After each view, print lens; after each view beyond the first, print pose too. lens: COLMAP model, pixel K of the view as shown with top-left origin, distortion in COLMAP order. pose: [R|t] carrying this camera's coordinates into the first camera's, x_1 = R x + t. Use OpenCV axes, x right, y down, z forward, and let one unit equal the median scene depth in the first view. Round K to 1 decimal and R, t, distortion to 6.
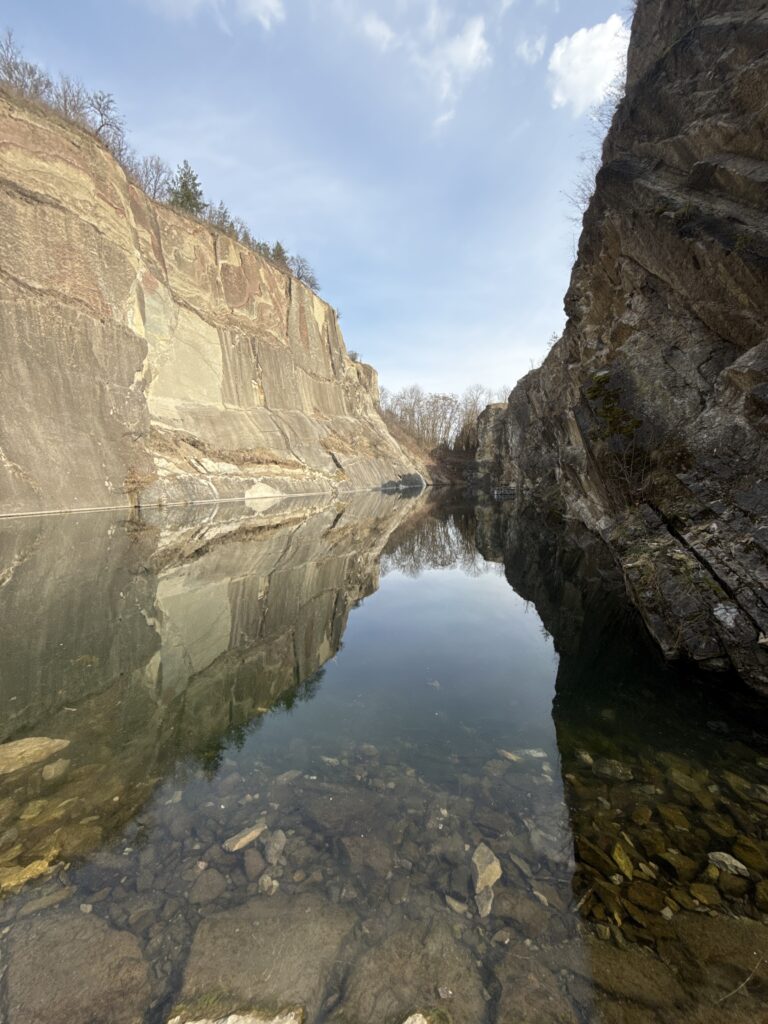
lens RADIAL K [[406.2, 0, 382.7], [0, 406.2, 508.9], [0, 0, 1]] dist [0.000811, -0.000487]
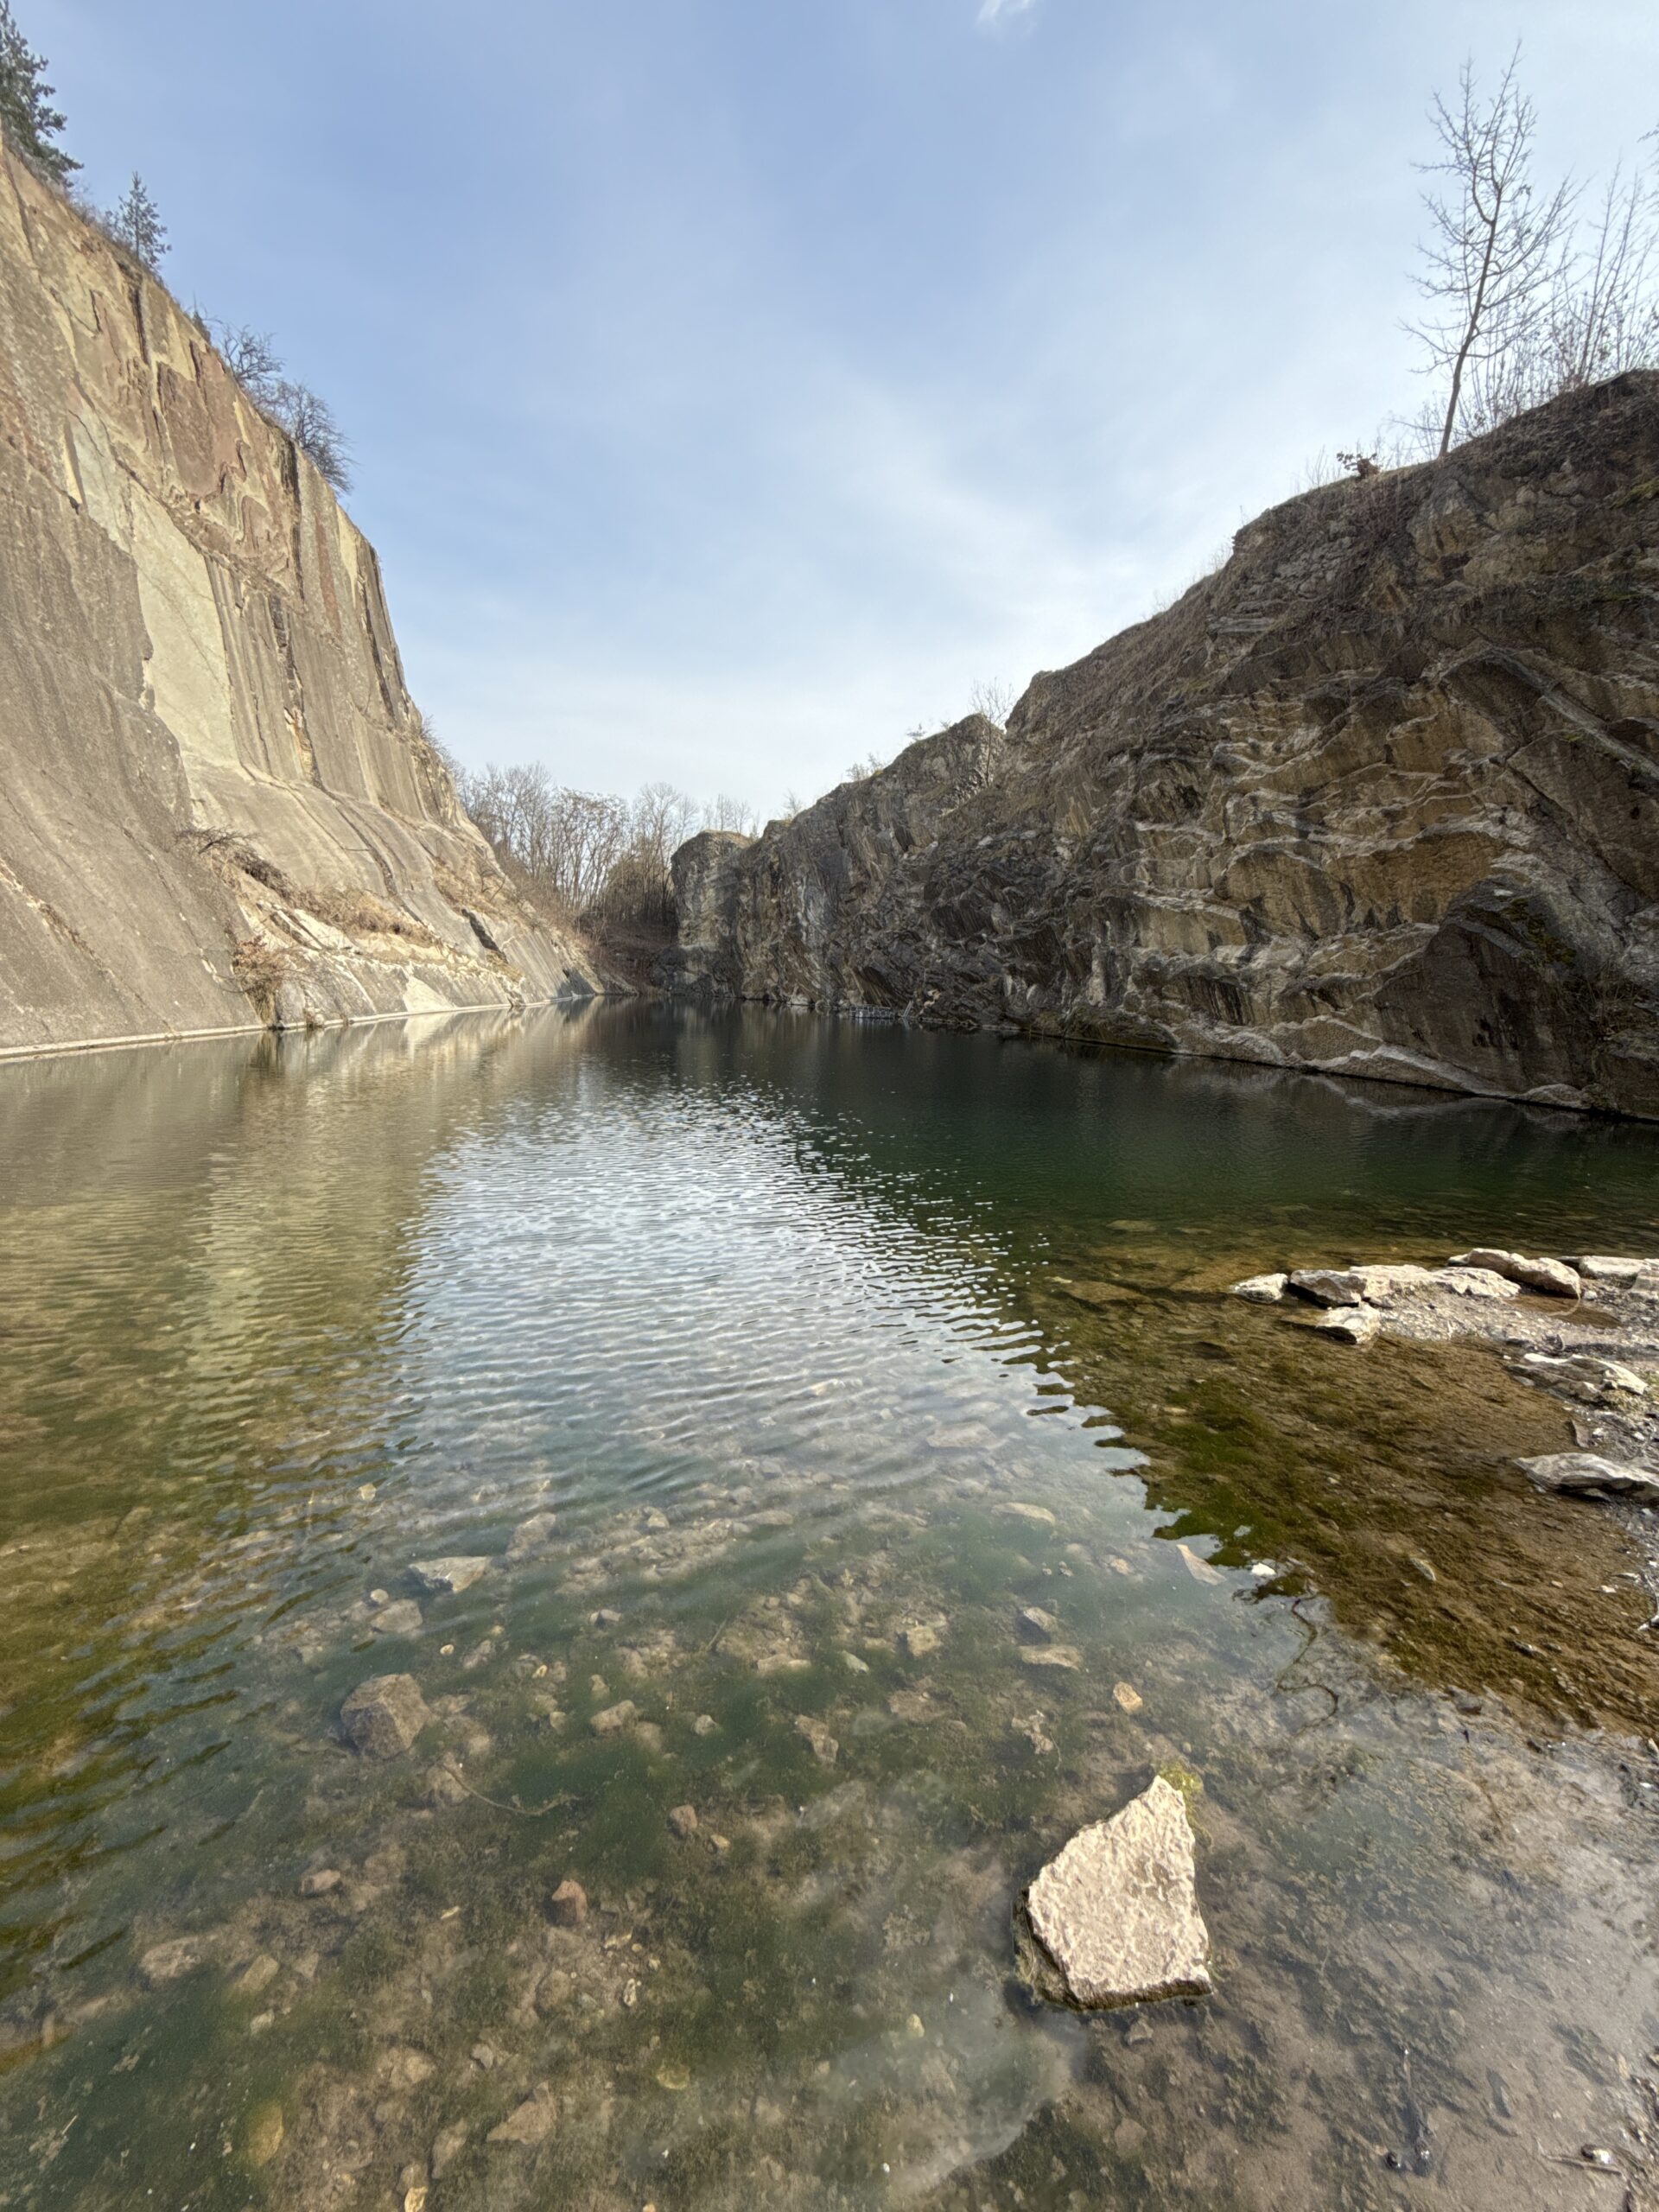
lens RADIAL K [[877.5, 0, 826.7], [0, 877.5, 1099.2], [0, 0, 1]] dist [0.000811, -0.000487]
pose [[0.874750, -0.022607, 0.484047, -0.327990], [-0.005207, 0.998415, 0.056042, 0.007695], [-0.484547, -0.051543, 0.873246, -0.009838]]
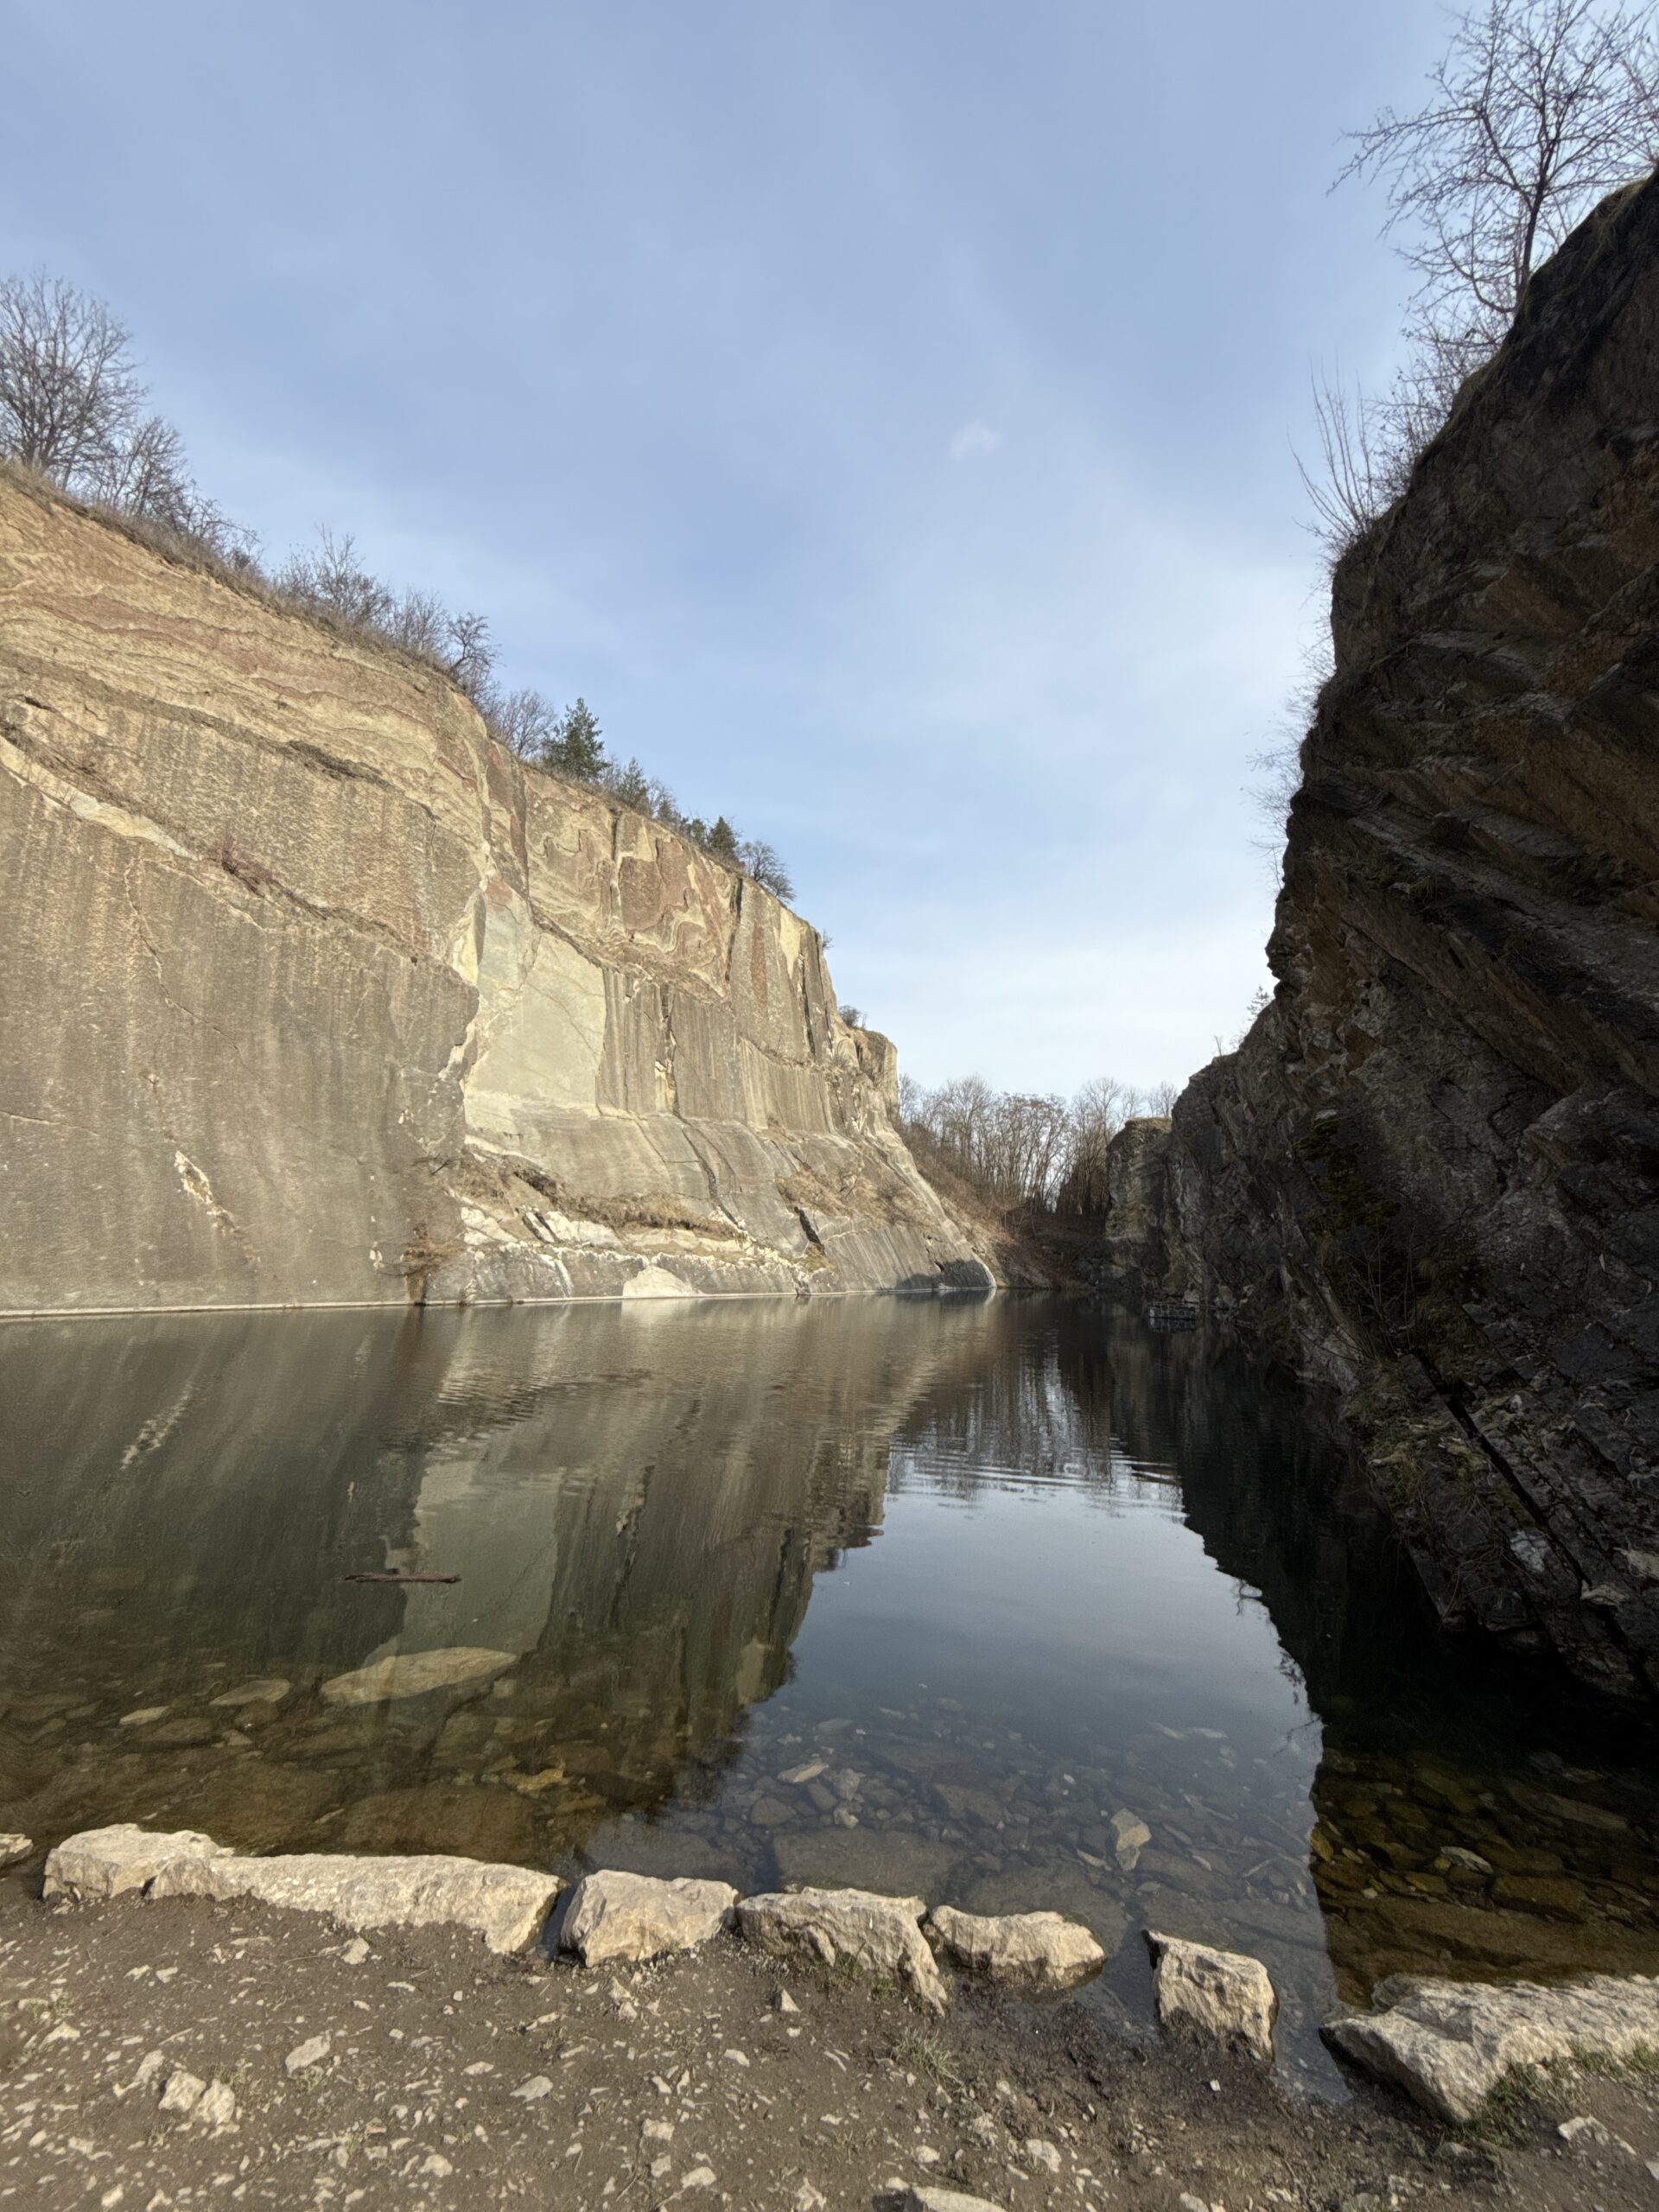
lens RADIAL K [[877.5, 0, 826.7], [0, 877.5, 1099.2], [0, 0, 1]] dist [0.000811, -0.000487]
pose [[0.995670, 0.032601, -0.087060, -0.009571], [-0.053967, 0.965235, -0.255752, 0.000104], [0.075695, 0.259343, 0.962814, -0.044372]]
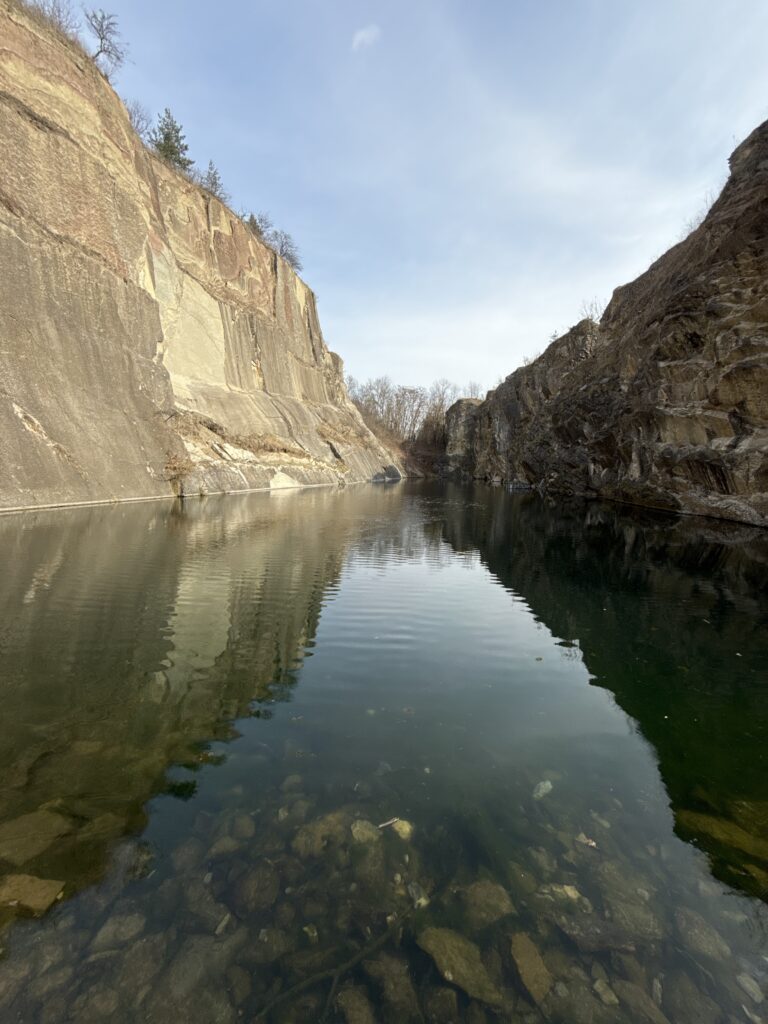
lens RADIAL K [[406.2, 0, 382.7], [0, 406.2, 508.9], [0, 0, 1]] dist [0.000811, -0.000487]
pose [[0.990461, 0.008254, 0.137544, -0.174060], [-0.010897, 0.999770, 0.018470, 0.000079], [-0.137360, -0.019793, 0.990323, 0.041023]]
